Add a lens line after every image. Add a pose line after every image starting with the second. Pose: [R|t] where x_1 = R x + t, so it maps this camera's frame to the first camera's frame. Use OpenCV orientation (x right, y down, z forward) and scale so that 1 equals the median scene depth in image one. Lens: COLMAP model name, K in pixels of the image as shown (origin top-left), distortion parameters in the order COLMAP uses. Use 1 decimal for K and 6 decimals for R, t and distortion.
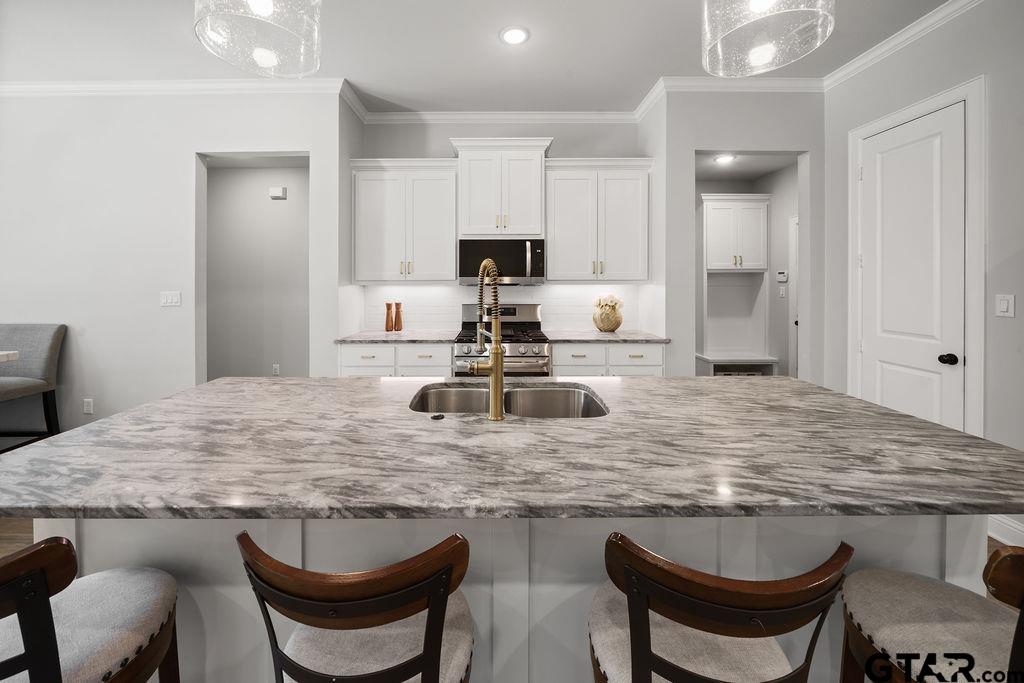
lens RADIAL K [[372.6, 0, 499.3], [0, 372.6, 283.5], [0, 0, 1]] dist [-0.000126, 0.000069]
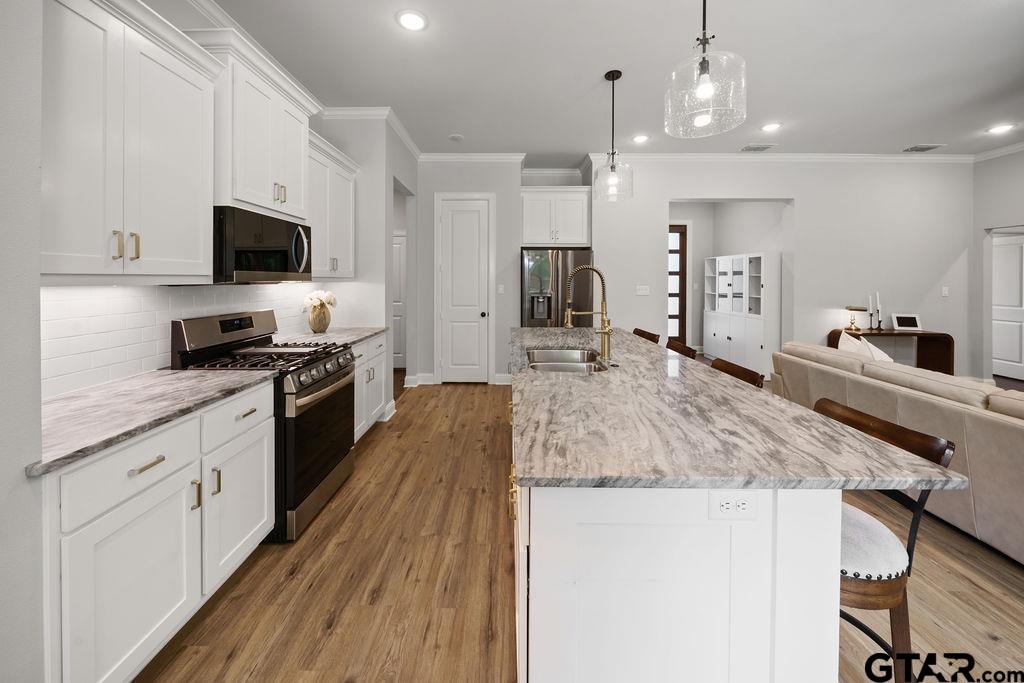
lens RADIAL K [[376.6, 0, 506.2], [0, 376.6, 277.8], [0, 0, 1]] dist [-0.010358, 0.000077]
pose [[0.013140, 0.008388, 0.999878, -0.676782], [0.006102, 0.999946, -0.008468, 0.002982], [-0.999895, 0.006212, 0.013088, 0.559230]]
